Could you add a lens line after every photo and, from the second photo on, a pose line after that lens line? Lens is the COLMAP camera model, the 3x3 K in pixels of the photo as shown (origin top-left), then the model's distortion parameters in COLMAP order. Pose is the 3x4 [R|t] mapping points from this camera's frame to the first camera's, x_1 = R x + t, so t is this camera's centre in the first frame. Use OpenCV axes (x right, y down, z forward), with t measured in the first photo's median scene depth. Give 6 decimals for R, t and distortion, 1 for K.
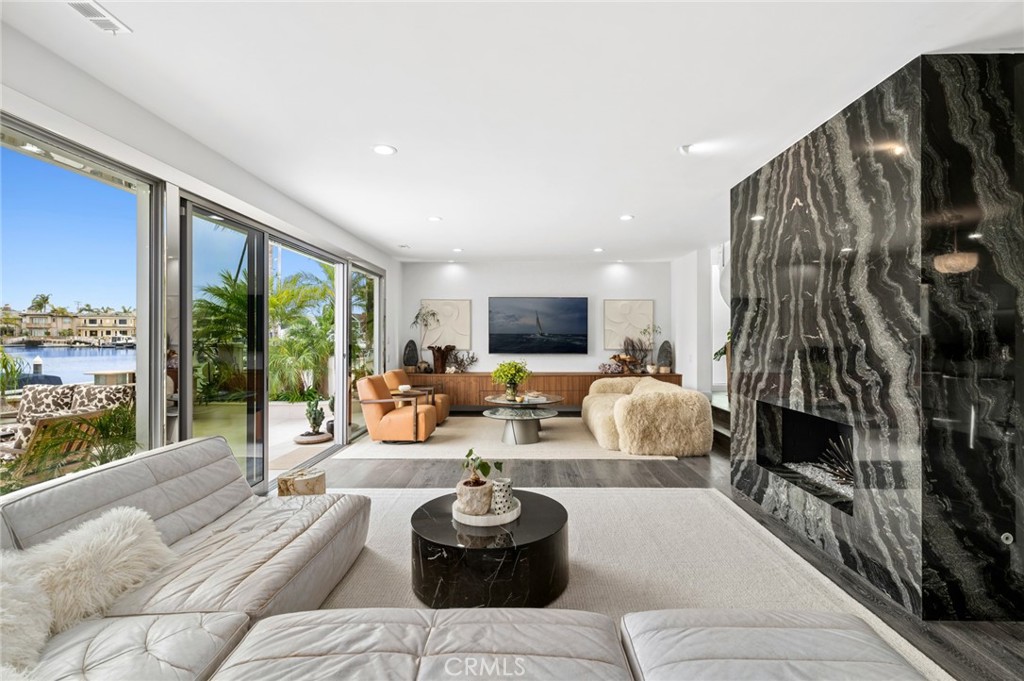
lens RADIAL K [[475.9, 0, 523.1], [0, 475.9, 336.4], [0, 0, 1]] dist [-0.000494, 0.000011]
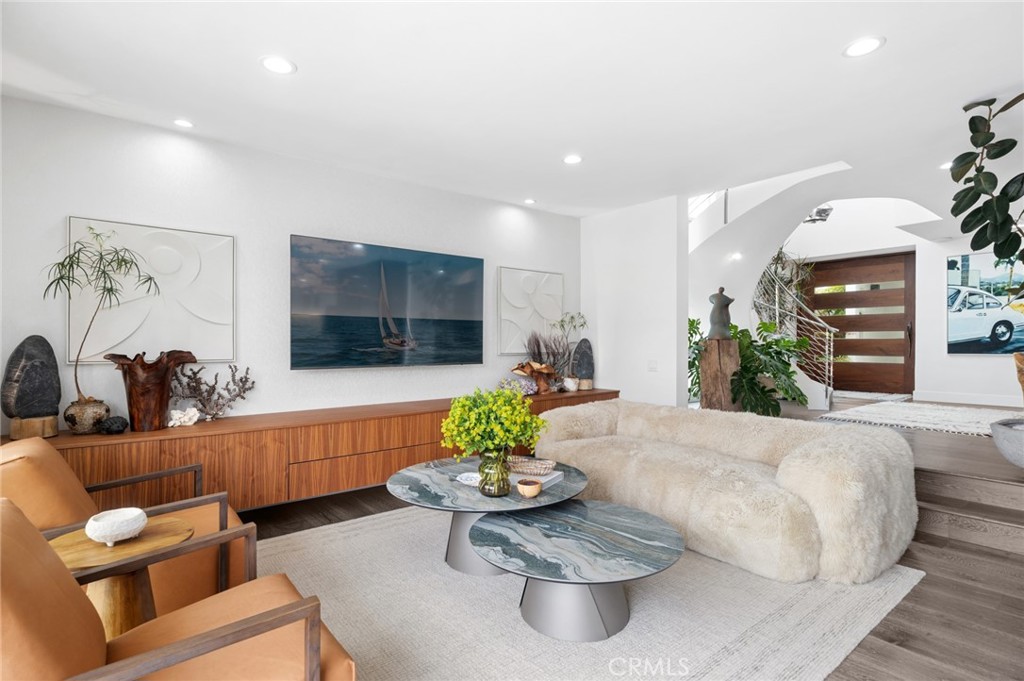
lens RADIAL K [[515.1, 0, 525.2], [0, 515.1, 340.7], [0, 0, 1]] dist [-0.000737, -0.000203]
pose [[0.765188, -0.001521, 0.643805, -0.211002], [-0.001006, 0.999993, 0.003558, 0.009894], [-0.643807, -0.003370, 0.765181, 0.535378]]
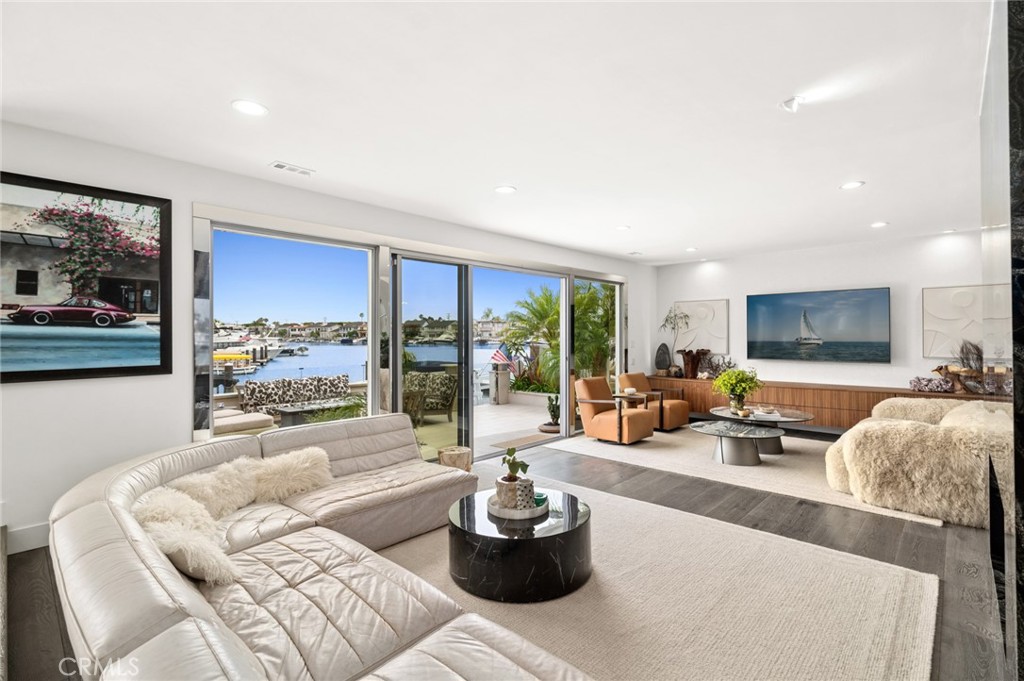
lens RADIAL K [[476.3, 0, 511.7], [0, 476.3, 331.1], [0, 0, 1]] dist [0.004456, 0.000147]
pose [[0.732587, -0.012716, -0.680555, 0.216093], [0.007035, 0.999914, -0.011111, -0.009065], [0.680637, 0.003352, 0.732613, 0.055700]]
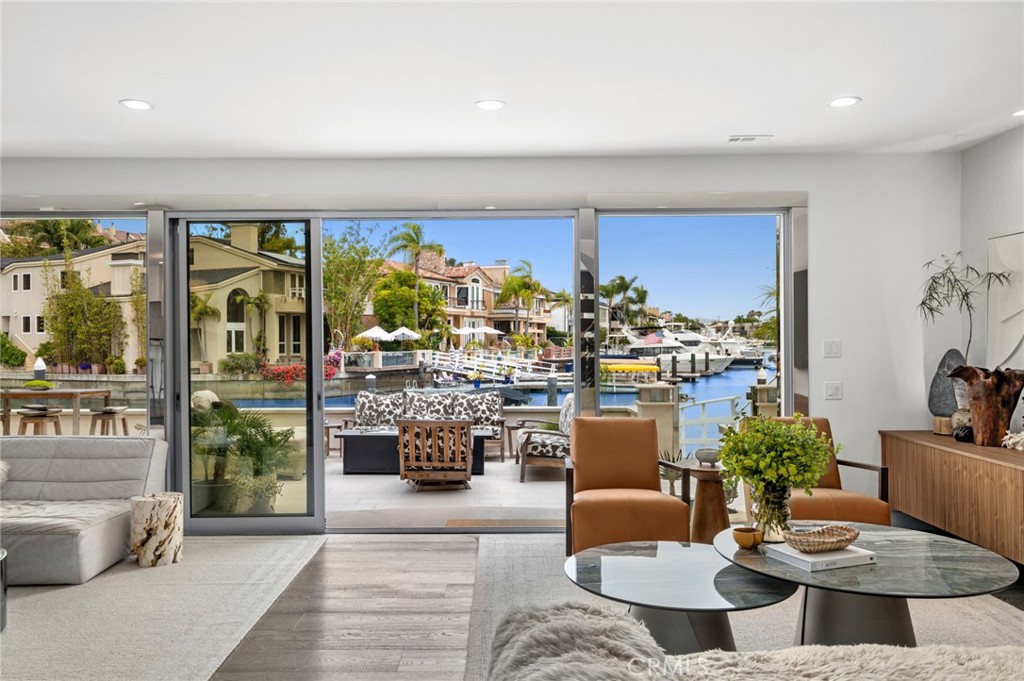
lens RADIAL K [[776.6, 0, 494.6], [0, 776.6, 318.9], [0, 0, 1]] dist [0.011405, -0.006039]
pose [[0.006728, -0.031975, -0.999466, 0.401910], [0.006894, 0.999466, -0.031929, 0.002342], [0.999954, -0.006676, 0.006945, 0.642945]]
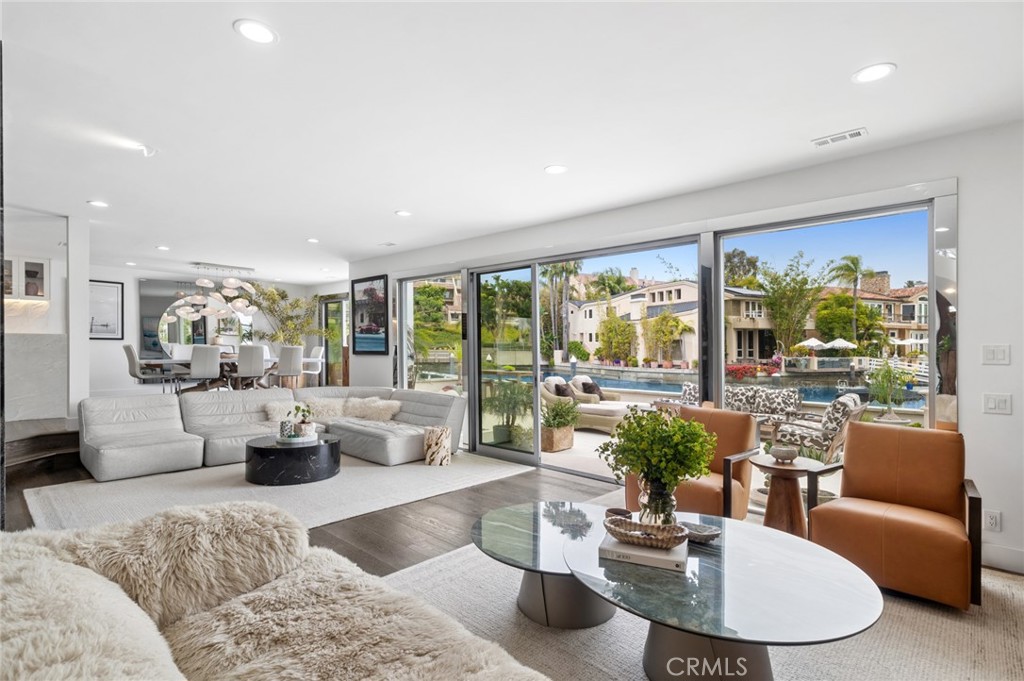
lens RADIAL K [[501.2, 0, 512.0], [0, 501.2, 340.5], [0, 0, 1]] dist [0.013948, -0.000116]
pose [[-0.671876, -0.019575, -0.740405, 0.251388], [-0.008544, 0.999789, -0.018679, 0.008573], [0.740614, -0.006224, -0.671901, 0.923508]]
